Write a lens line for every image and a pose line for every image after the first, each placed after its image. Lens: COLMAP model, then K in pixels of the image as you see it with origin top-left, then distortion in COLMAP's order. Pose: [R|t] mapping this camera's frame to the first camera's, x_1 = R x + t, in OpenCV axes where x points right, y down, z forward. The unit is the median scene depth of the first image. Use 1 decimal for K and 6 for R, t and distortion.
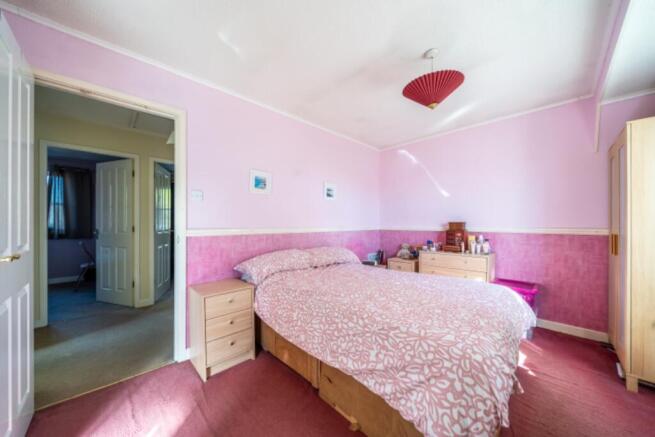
lens RADIAL K [[232.5, 0, 327.0], [0, 232.5, 220.6], [0, 0, 1]] dist [-0.014193, 0.000338]
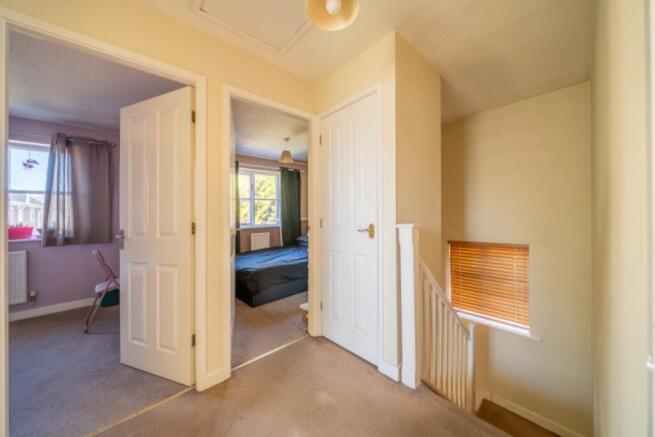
lens RADIAL K [[232.5, 0, 336.4], [0, 232.5, 210.5], [0, 0, 1]] dist [-0.014193, 0.000338]
pose [[0.999344, -0.022015, -0.028742, -0.375735], [0.021375, 0.999521, -0.022384, 0.011525], [0.029221, 0.021755, 0.999336, 0.370689]]
